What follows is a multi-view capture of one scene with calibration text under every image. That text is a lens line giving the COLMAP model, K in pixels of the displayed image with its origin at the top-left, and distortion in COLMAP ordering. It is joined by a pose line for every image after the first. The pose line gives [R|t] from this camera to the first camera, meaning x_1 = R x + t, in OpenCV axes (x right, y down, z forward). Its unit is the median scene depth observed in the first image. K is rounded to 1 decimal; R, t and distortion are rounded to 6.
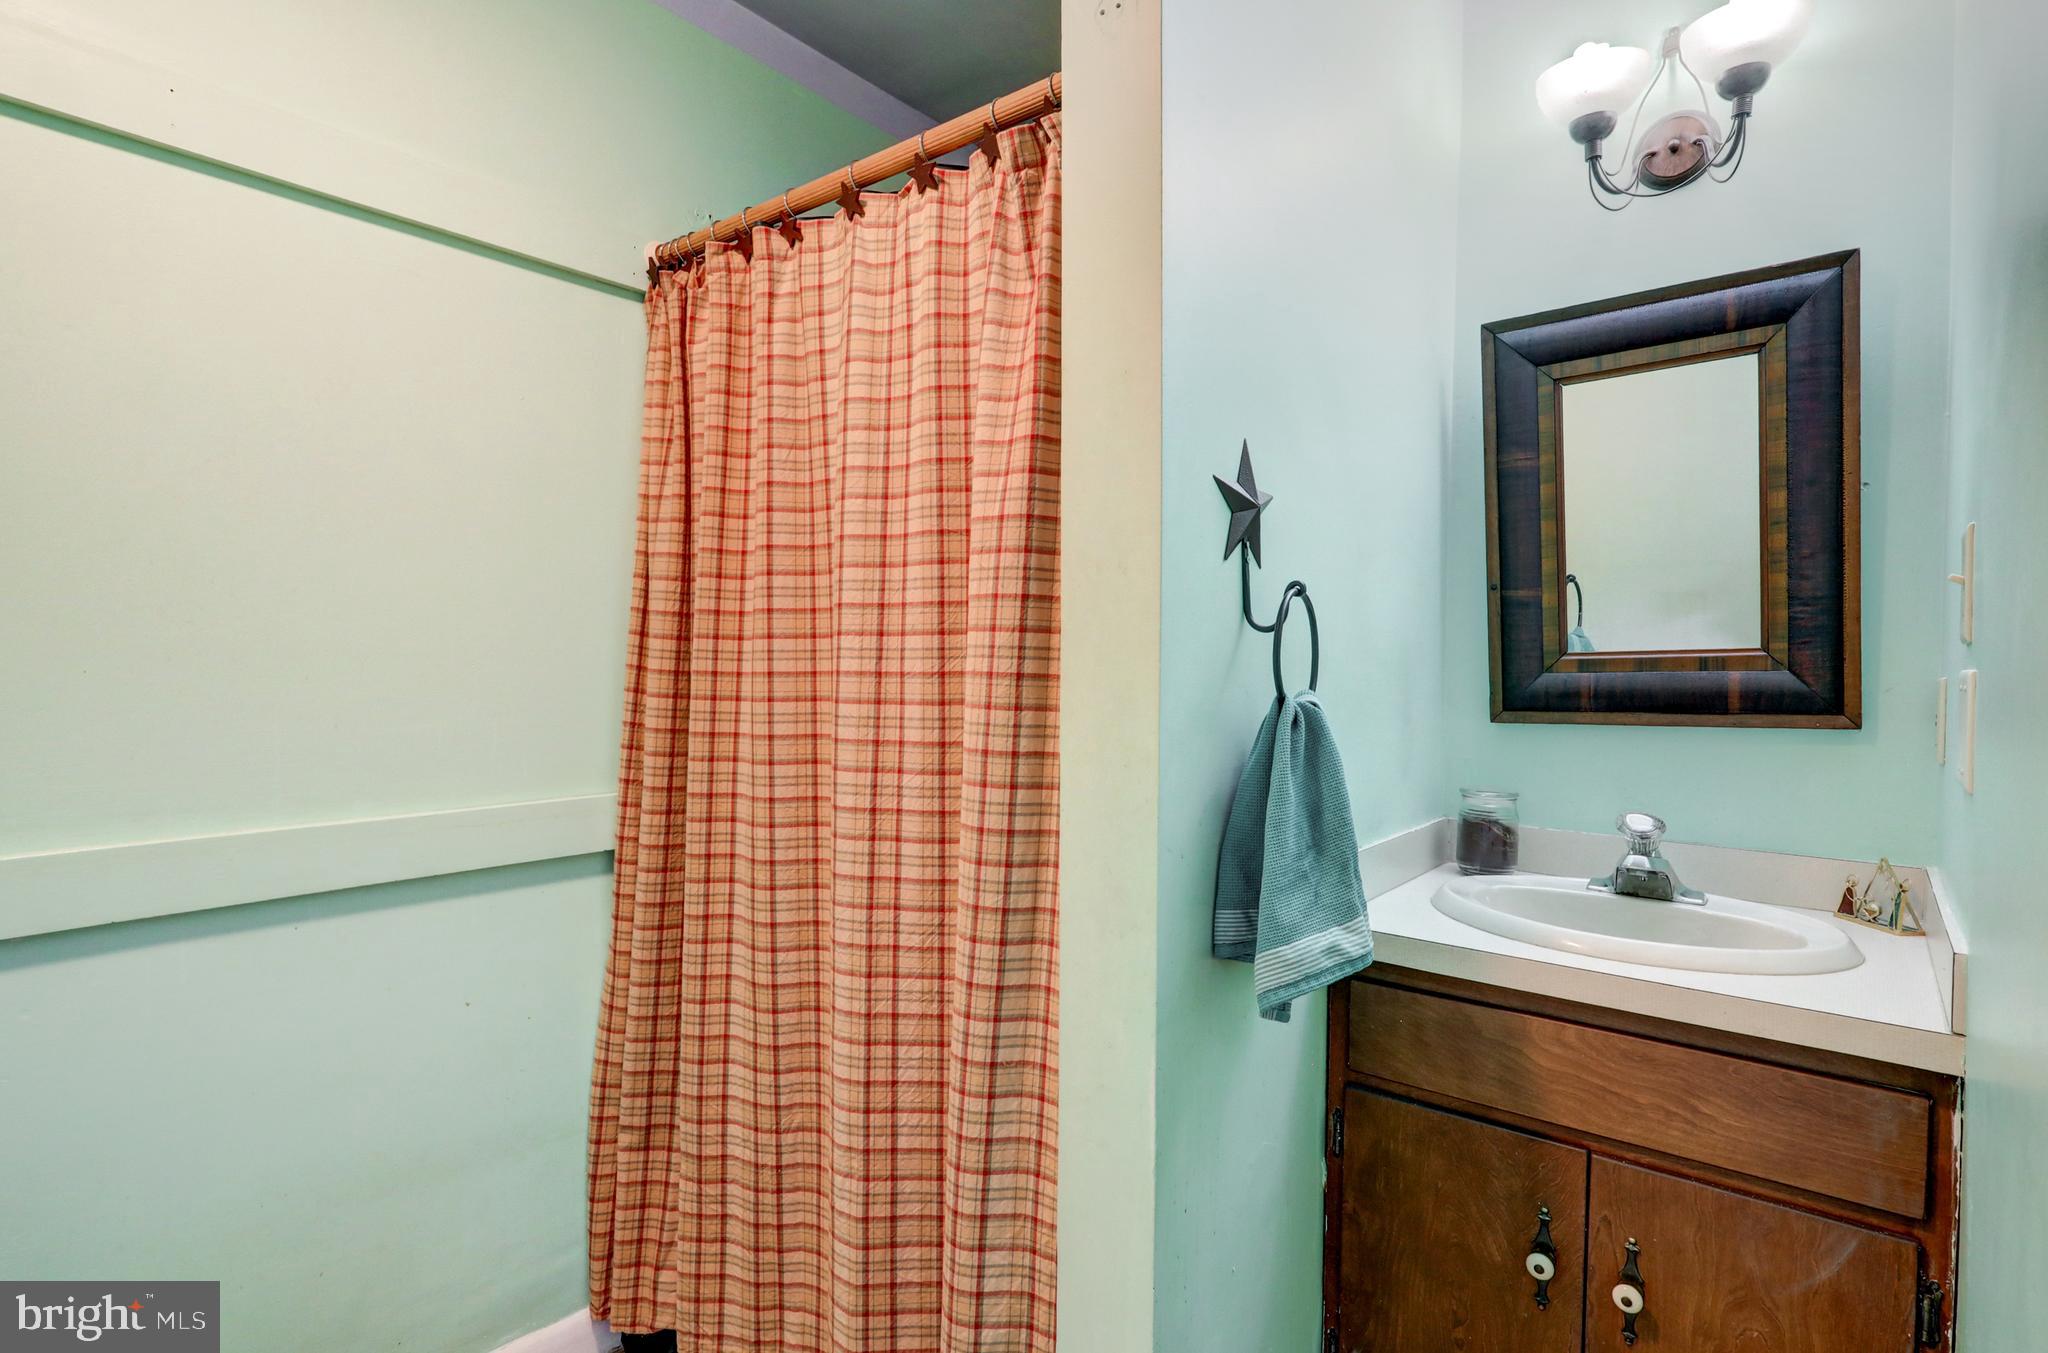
lens RADIAL K [[1000.7, 0, 1034.8], [0, 1000.7, 670.2], [0, 0, 1]] dist [-0.001845, 0.002353]
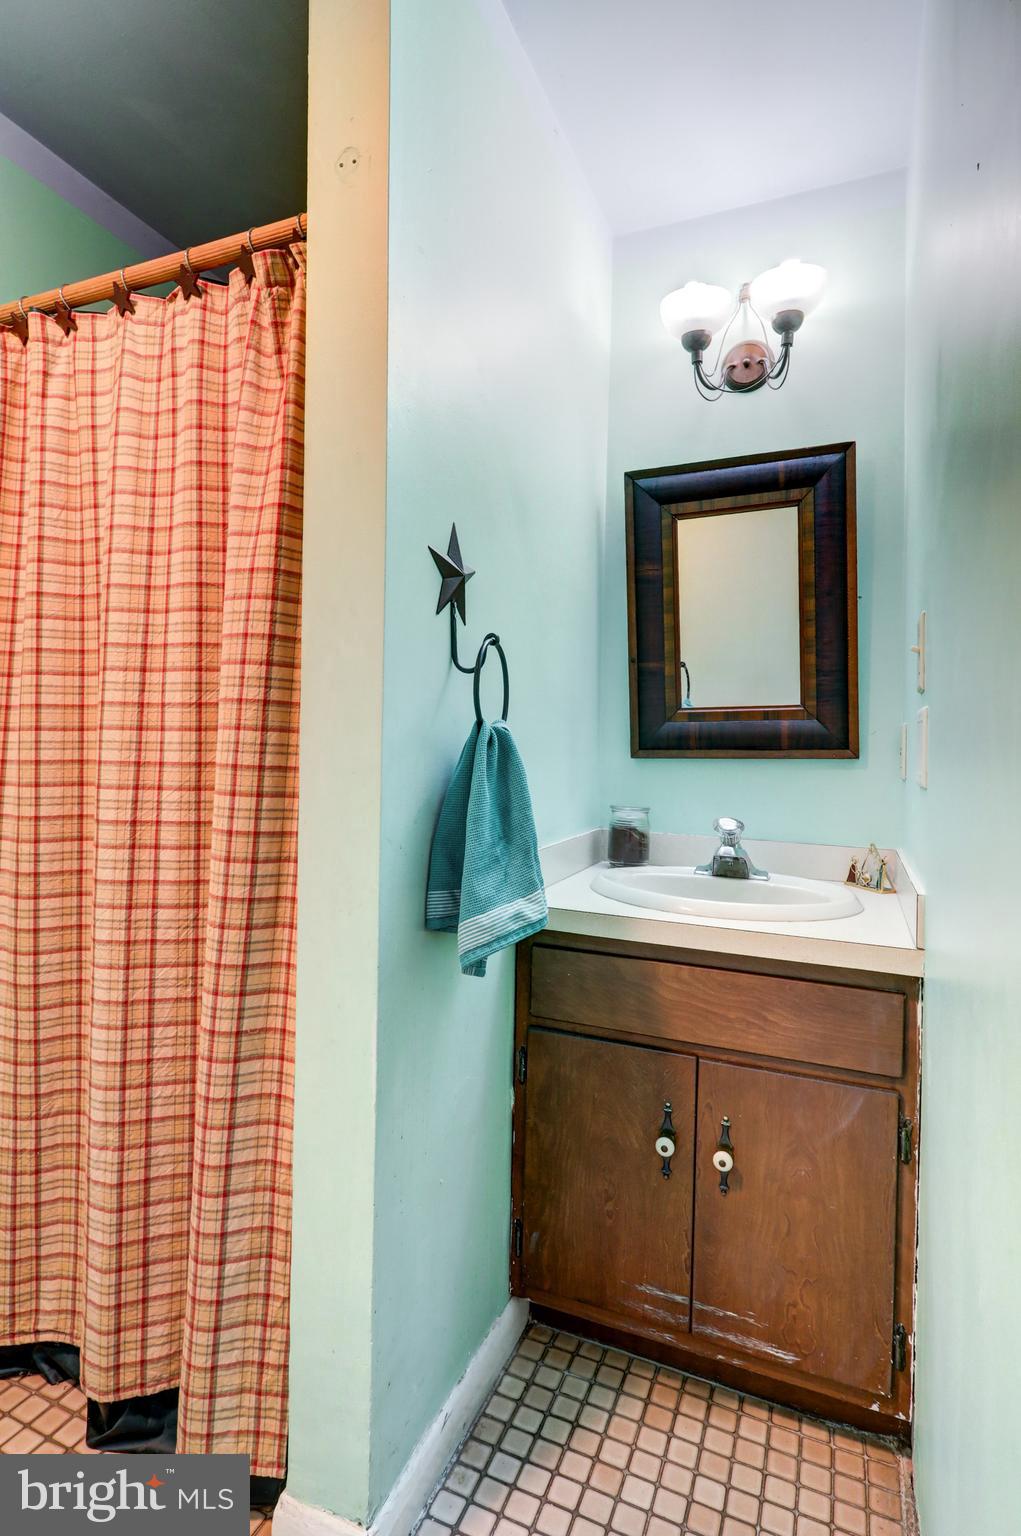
lens RADIAL K [[739.2, 0, 505.9], [0, 739.2, 742.7], [0, 0, 1]] dist [-0.000508, 0.000015]
pose [[0.966119, 0.008841, 0.257944, 0.031146], [-0.003134, 0.999741, -0.022527, 0.066613], [-0.258077, 0.020956, 0.965897, 0.071343]]
